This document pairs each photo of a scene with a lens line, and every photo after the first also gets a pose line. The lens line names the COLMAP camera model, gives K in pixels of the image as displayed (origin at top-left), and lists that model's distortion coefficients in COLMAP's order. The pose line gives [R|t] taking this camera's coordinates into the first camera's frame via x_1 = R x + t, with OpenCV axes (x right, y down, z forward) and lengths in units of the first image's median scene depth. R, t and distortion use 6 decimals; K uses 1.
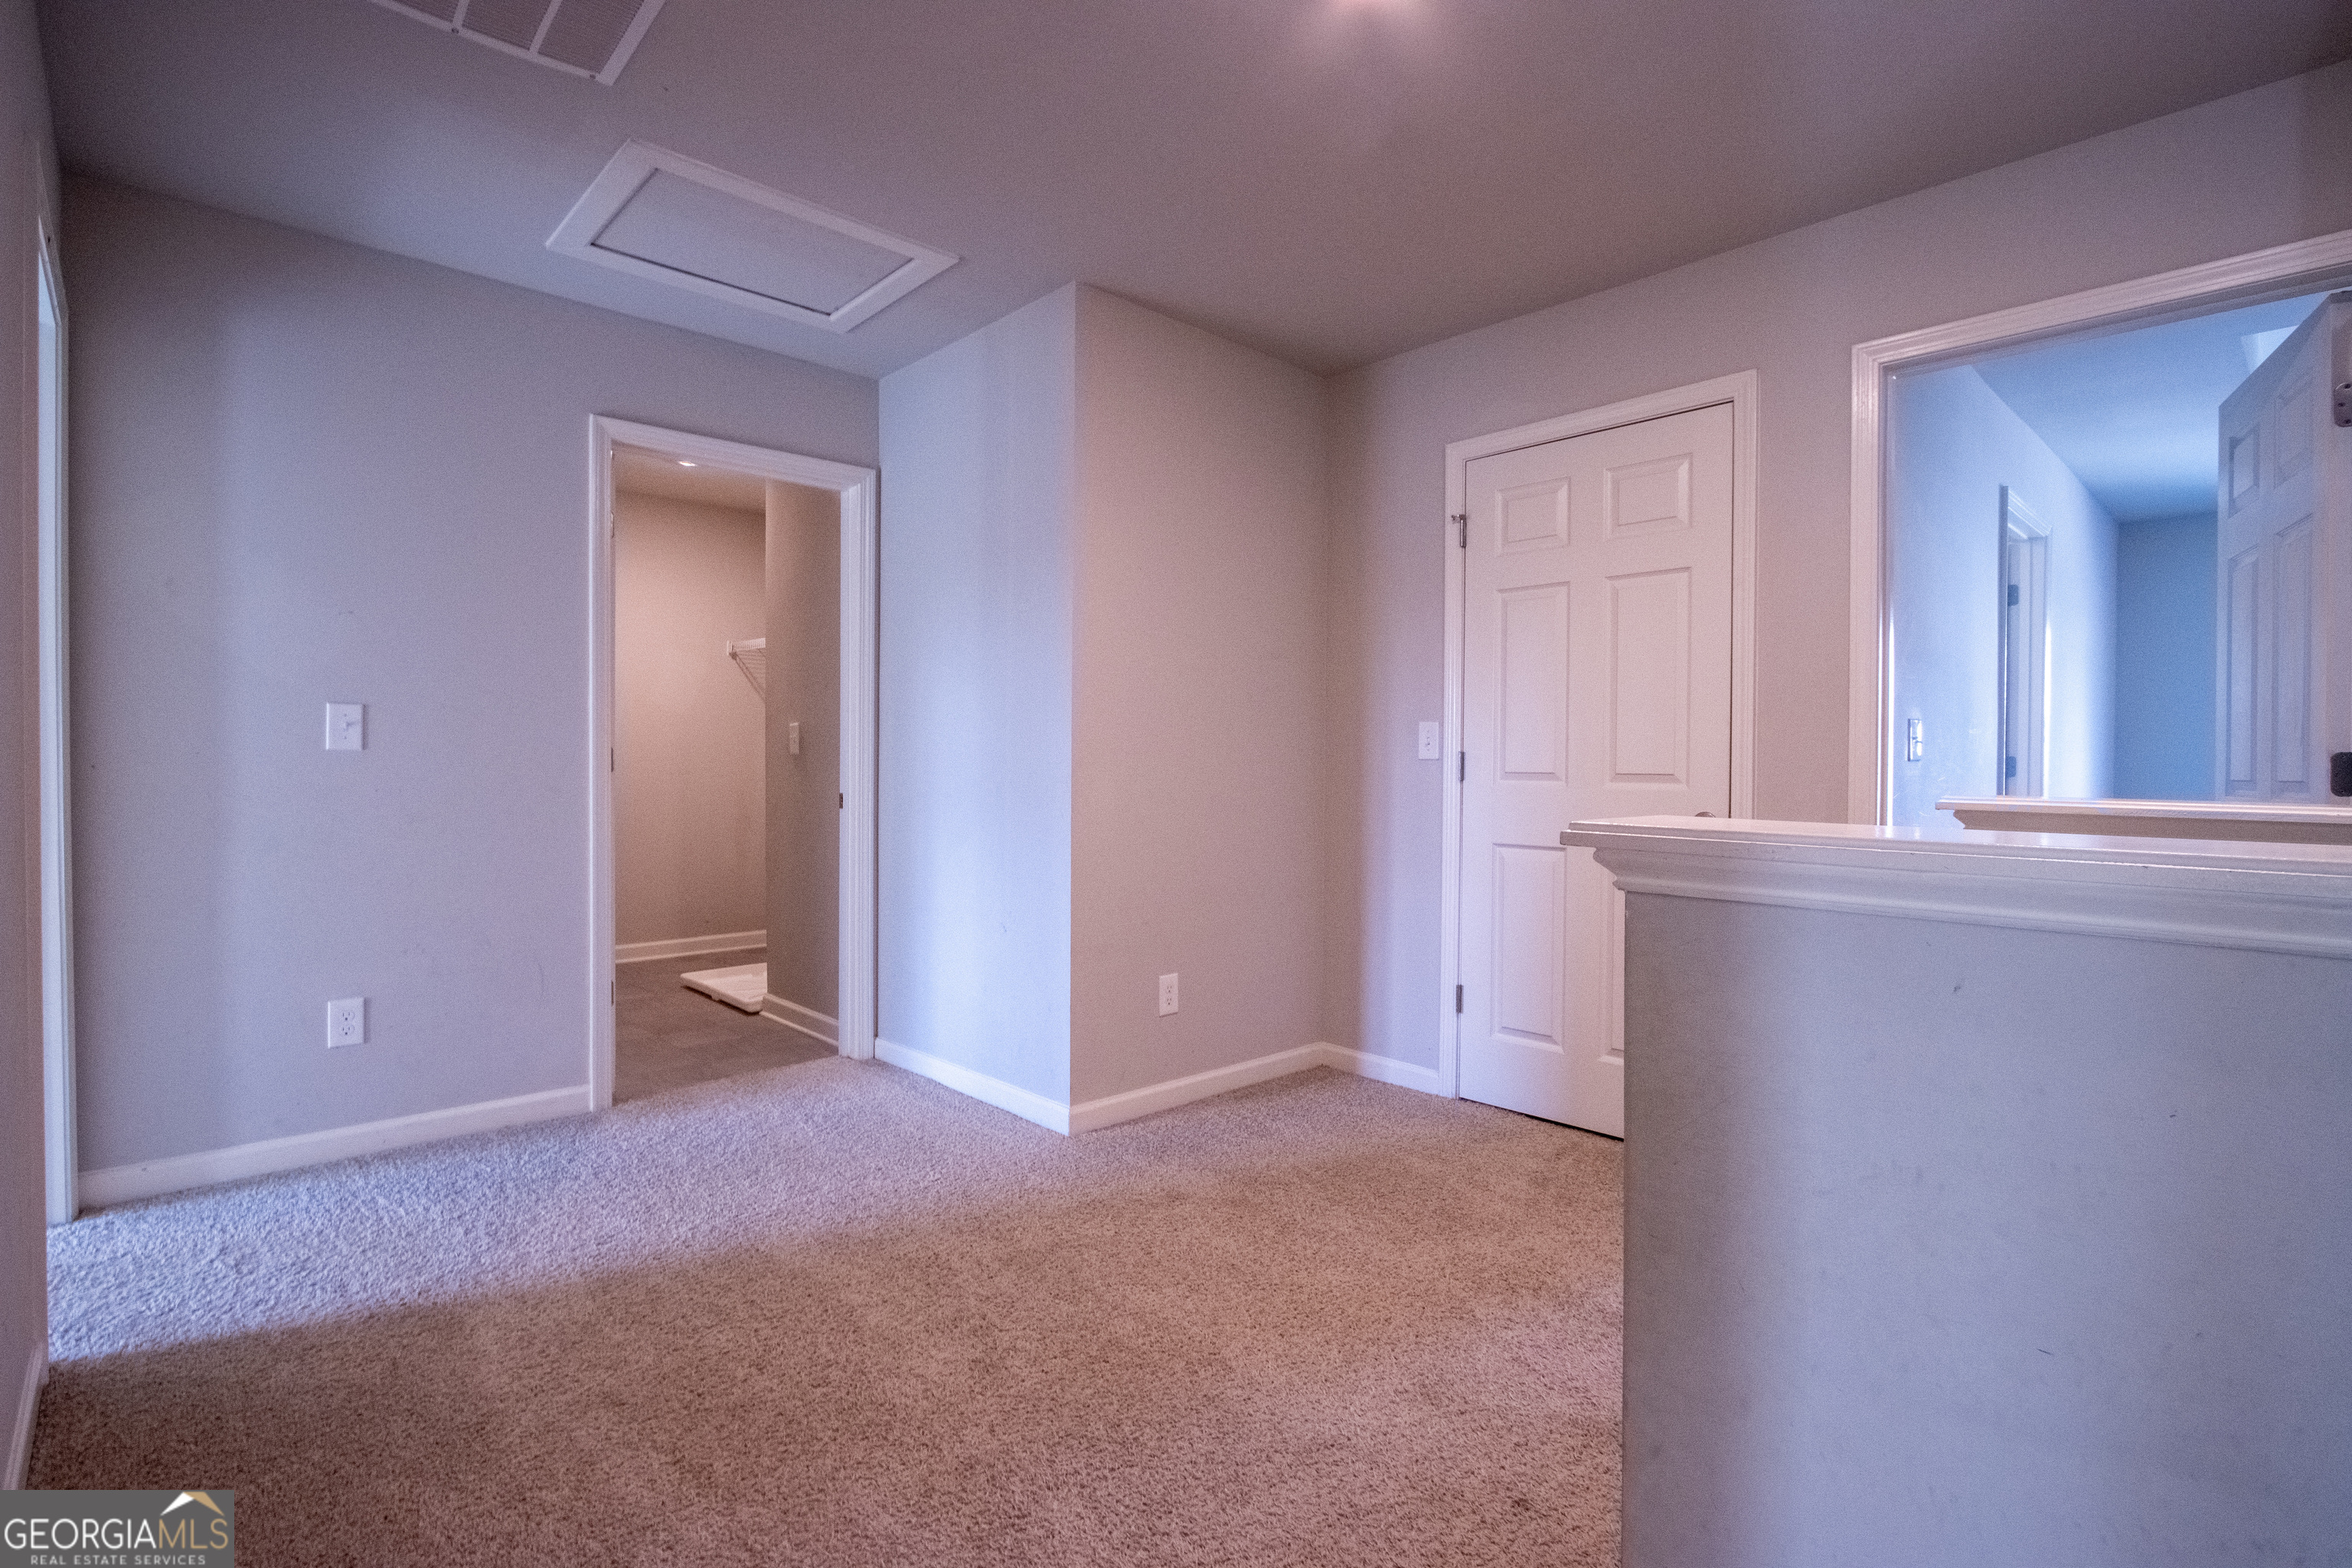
lens RADIAL K [[1094.5, 0, 1174.8], [0, 1094.5, 771.8], [0, 0, 1]] dist [-0.025965, 0.003792]
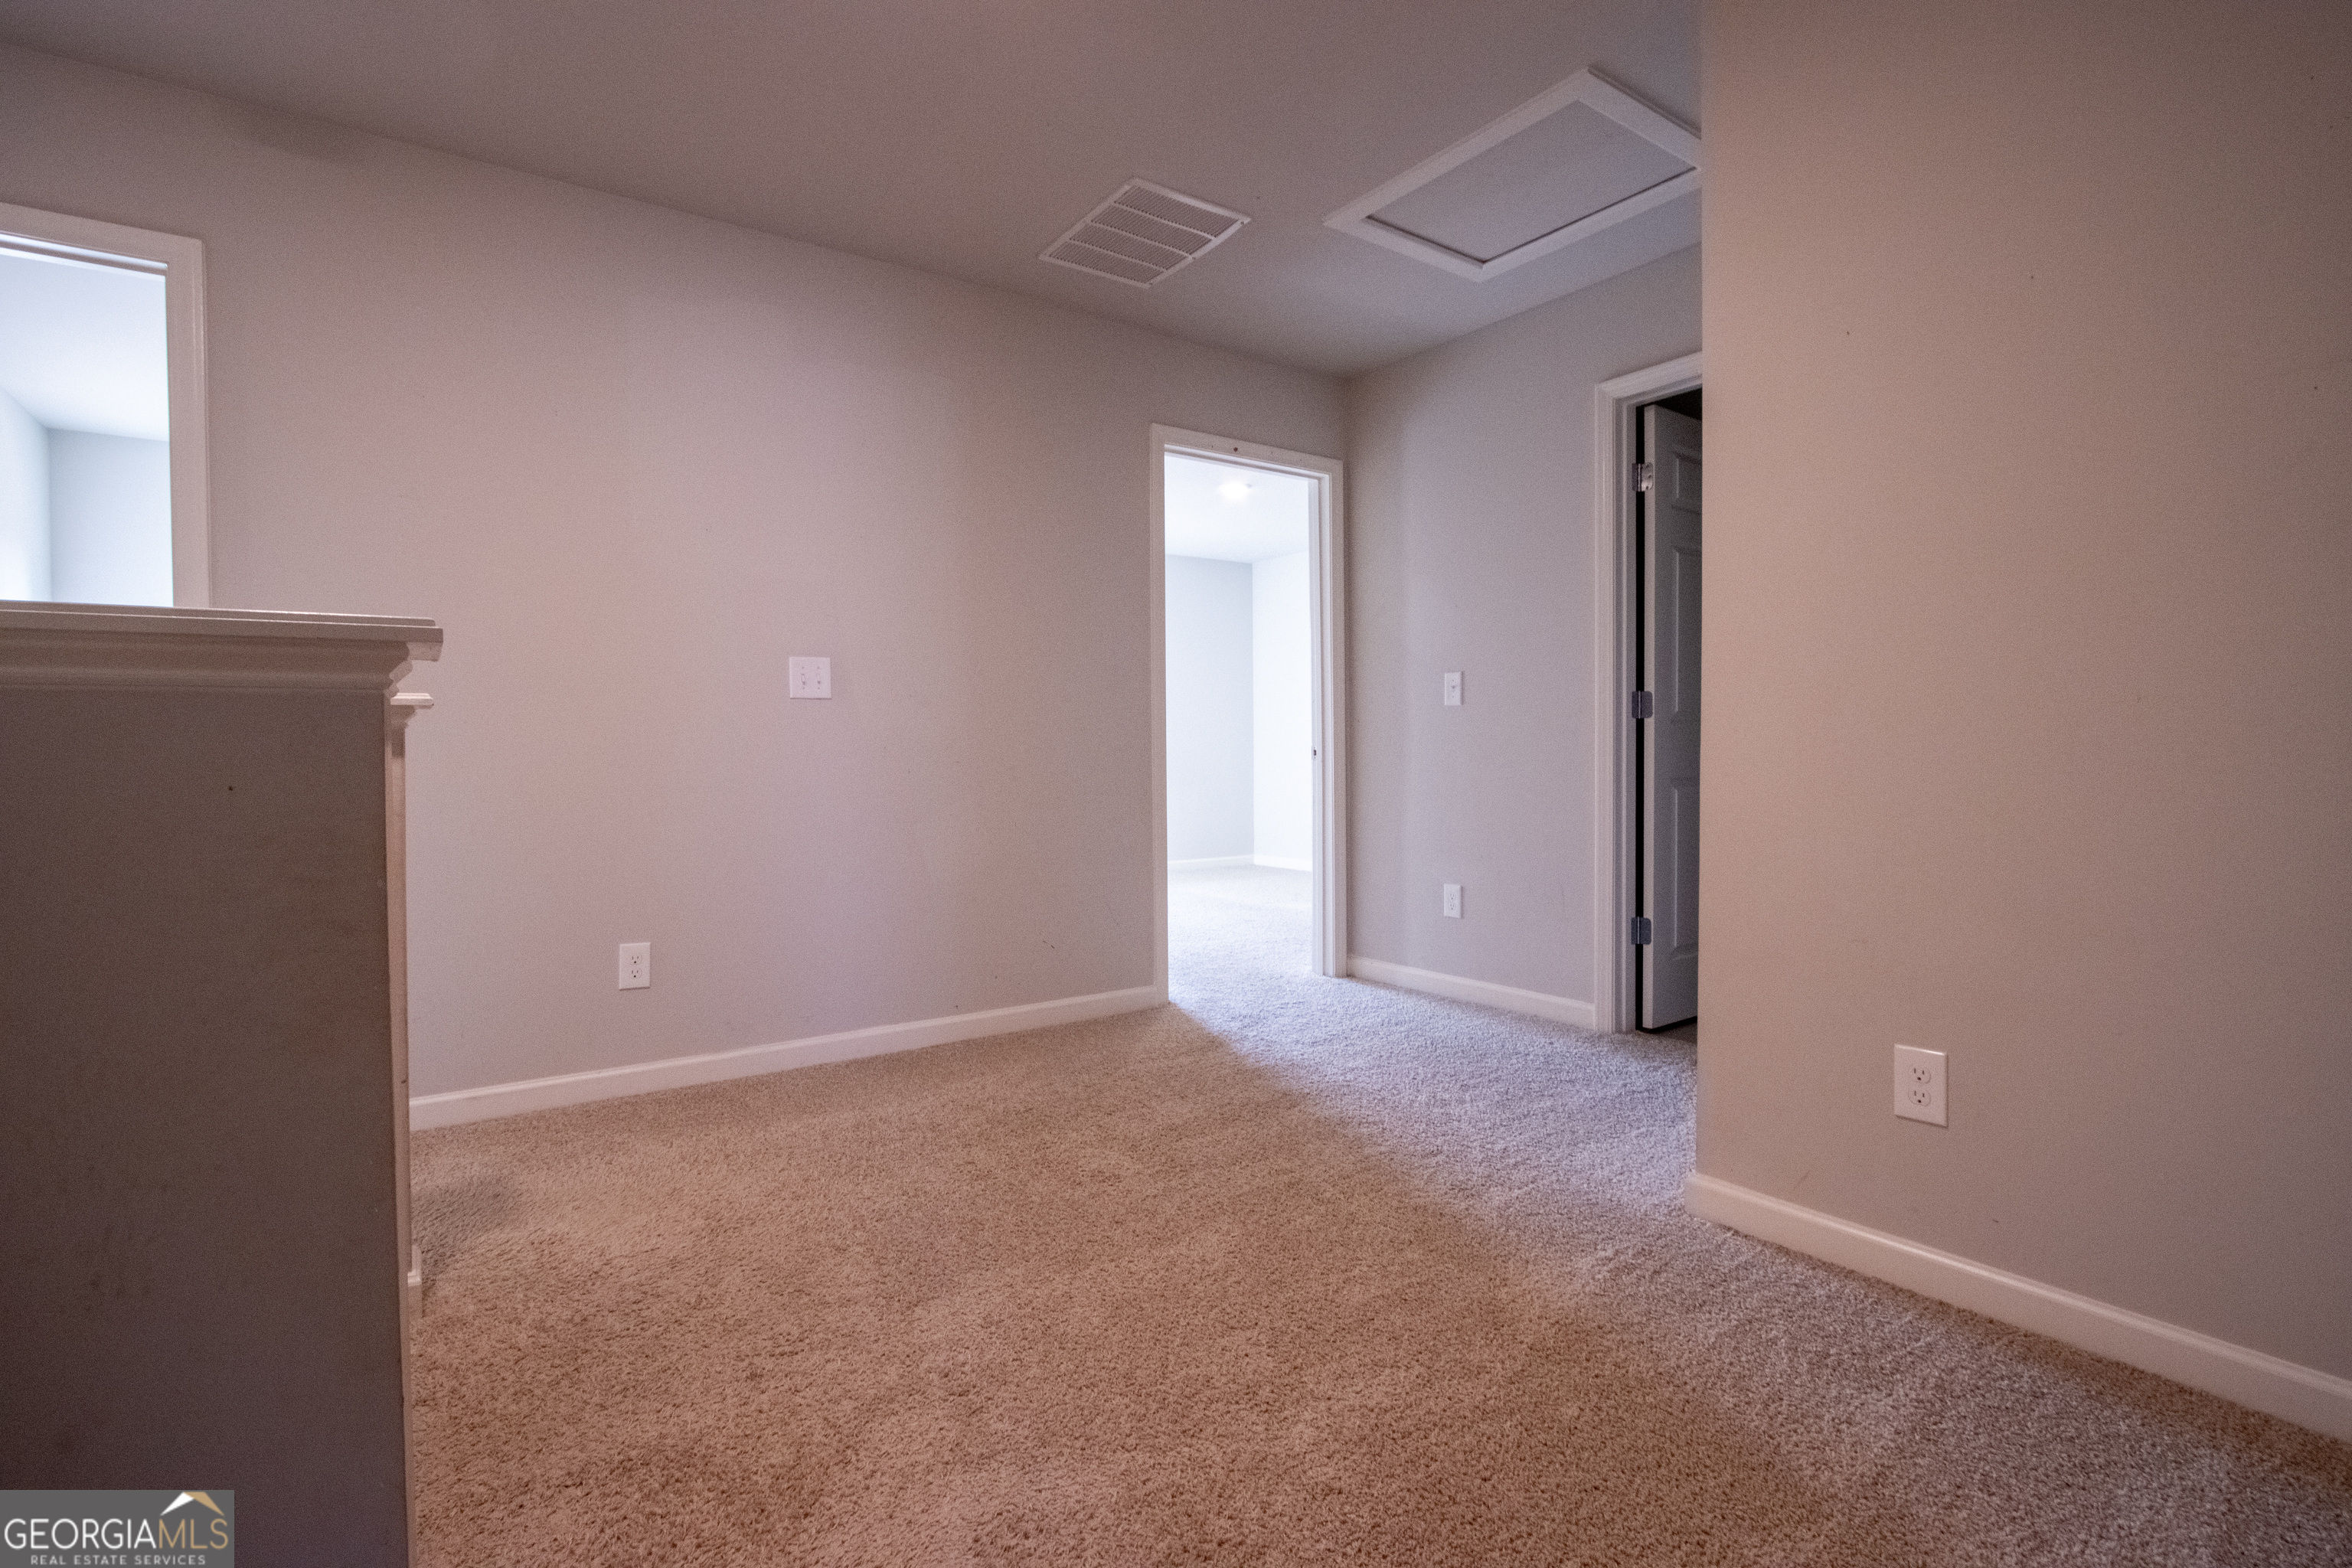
lens RADIAL K [[1094.5, 0, 1176.2], [0, 1094.5, 781.6], [0, 0, 1]] dist [-0.025965, 0.003792]
pose [[-0.140102, 0.017916, -0.989975, 0.677719], [-0.002413, 0.999827, 0.018436, 0.052533], [0.990134, 0.004971, -0.140035, 0.837455]]
